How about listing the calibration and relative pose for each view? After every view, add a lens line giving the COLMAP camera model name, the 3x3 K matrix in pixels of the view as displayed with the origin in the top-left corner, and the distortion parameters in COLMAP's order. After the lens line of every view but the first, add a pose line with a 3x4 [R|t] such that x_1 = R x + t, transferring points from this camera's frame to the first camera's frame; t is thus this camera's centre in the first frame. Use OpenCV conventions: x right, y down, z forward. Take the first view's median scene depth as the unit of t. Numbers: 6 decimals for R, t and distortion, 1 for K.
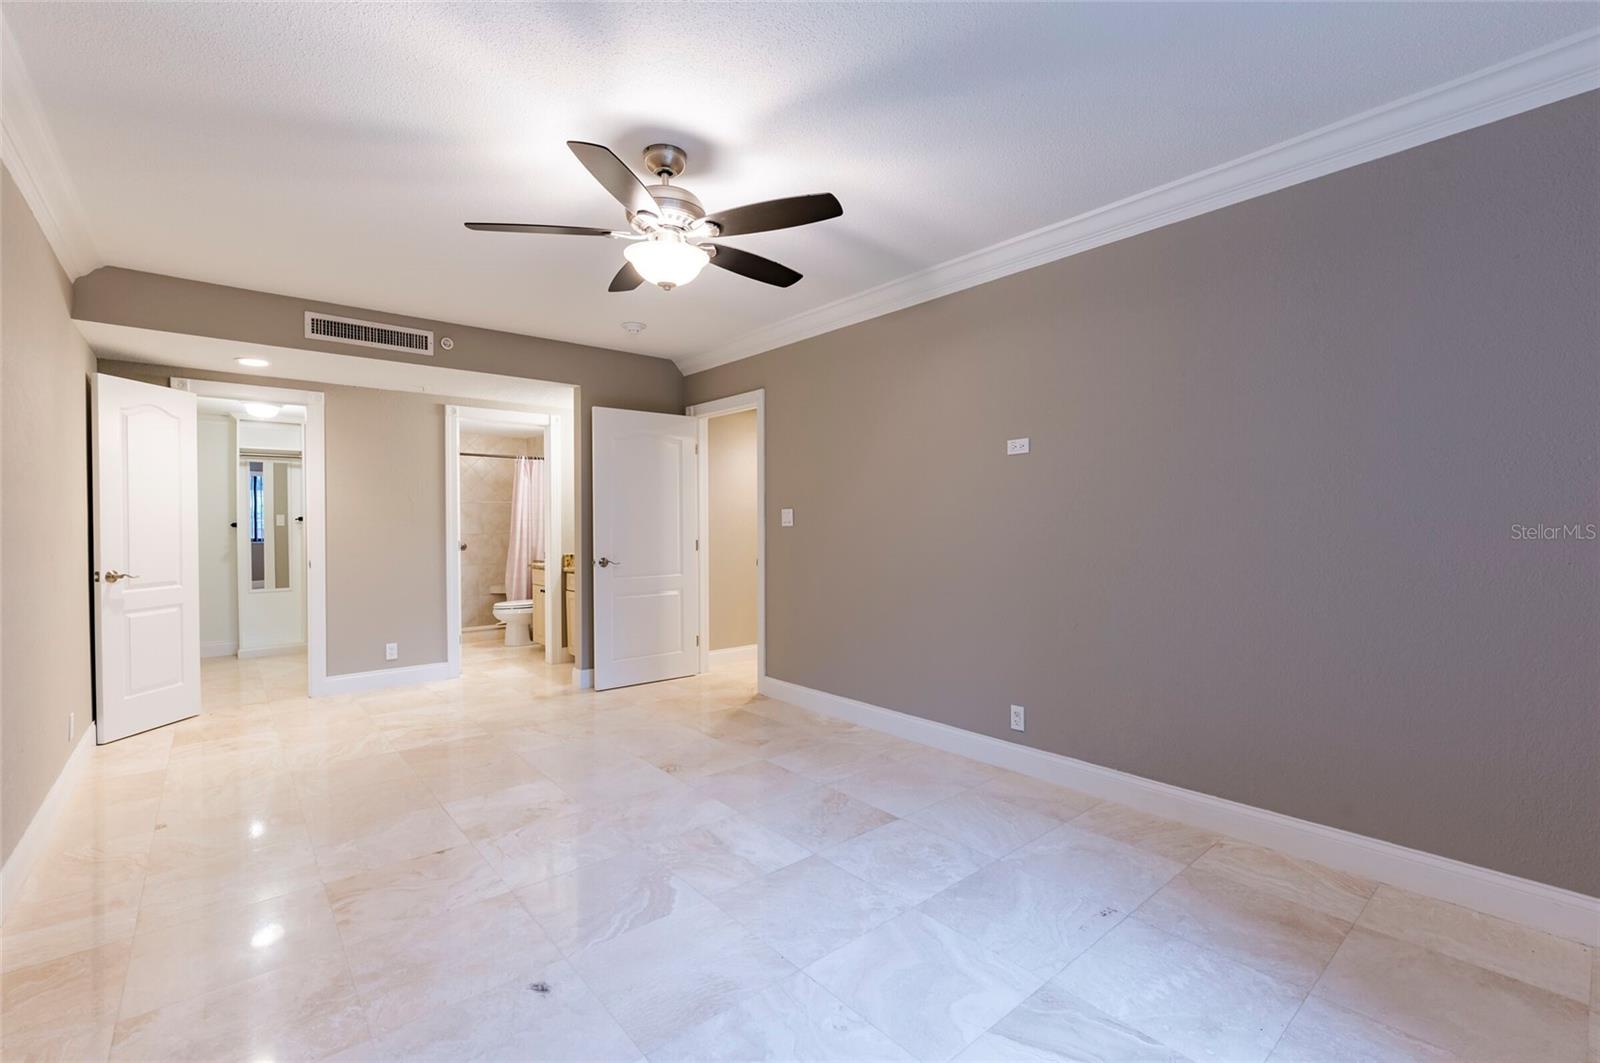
lens RADIAL K [[662.3, 0, 798.5], [0, 662.3, 531.6], [0, 0, 1]] dist [0.000567, 0.000454]
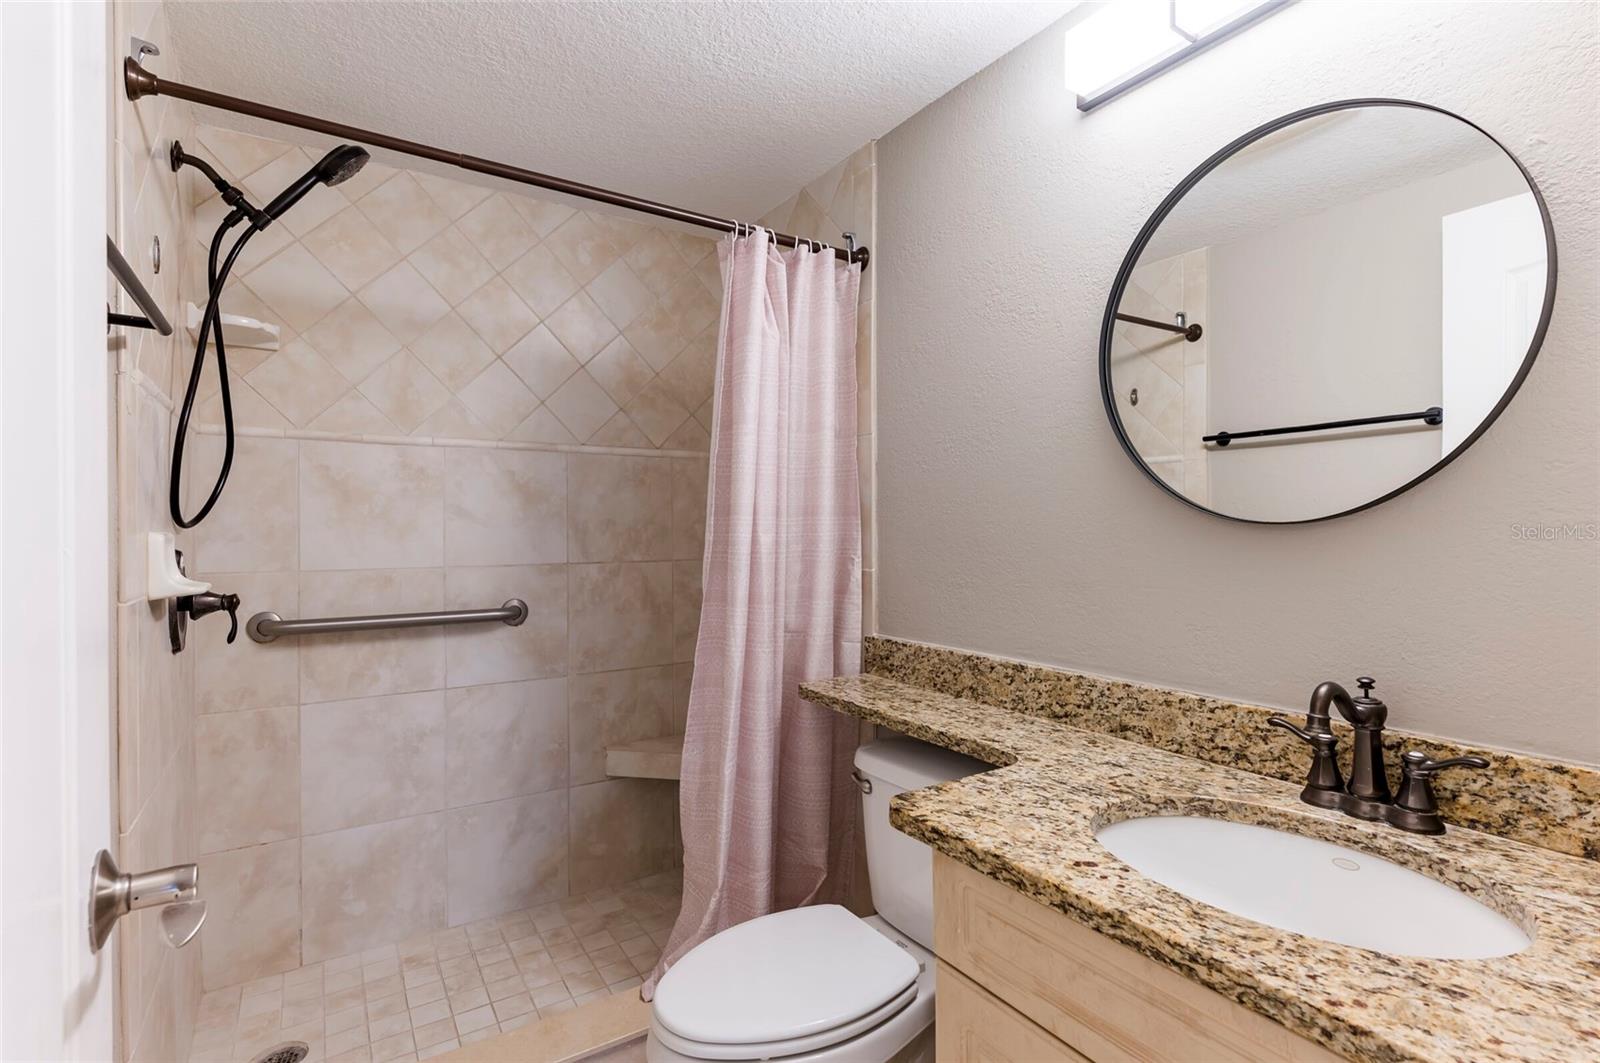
lens RADIAL K [[772.4, 0, 800.0], [0, 772.4, 531.5], [0, 0, 1]] dist [-0.000668, -0.000055]
pose [[0.989982, -0.001098, -0.141191, -0.565124], [-0.000238, 0.999955, -0.009440, -0.011769], [0.141195, 0.009379, 0.989937, 1.146440]]
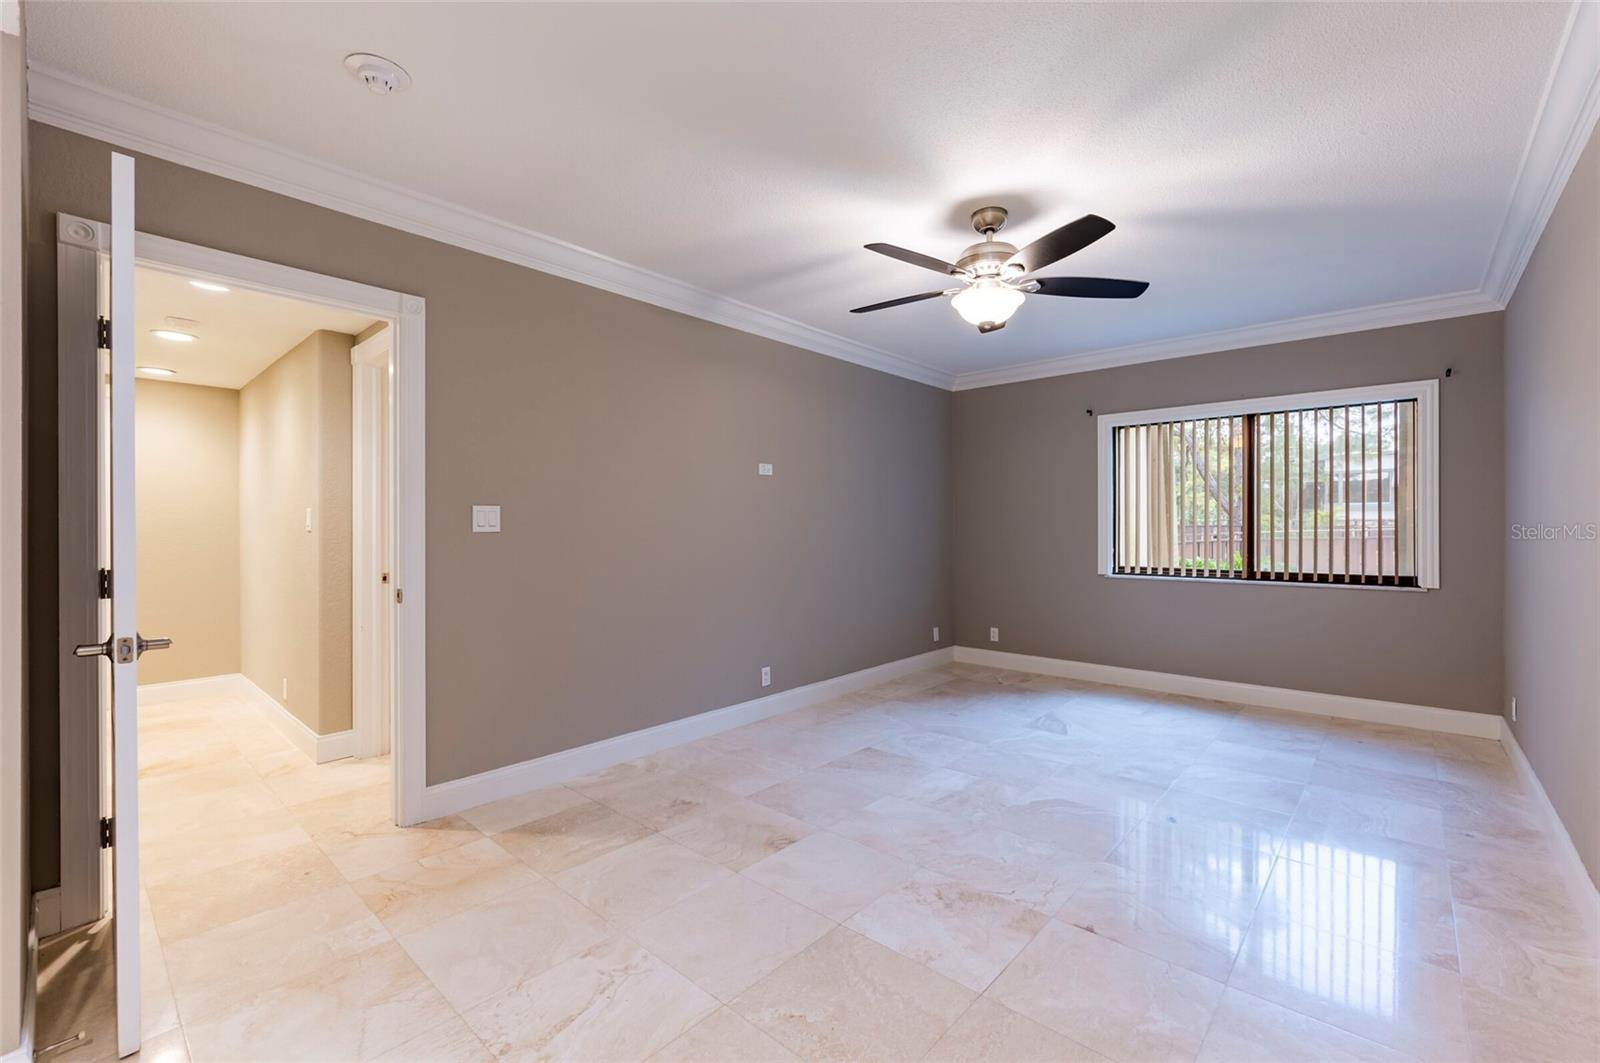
lens RADIAL K [[662.3, 0, 798.5], [0, 662.3, 531.6], [0, 0, 1]] dist [0.000567, 0.000454]
pose [[-0.106002, -0.002373, 0.994363, -0.669698], [0.014057, 0.999894, 0.003885, -0.006279], [-0.994267, 0.014390, -0.105958, 0.733169]]
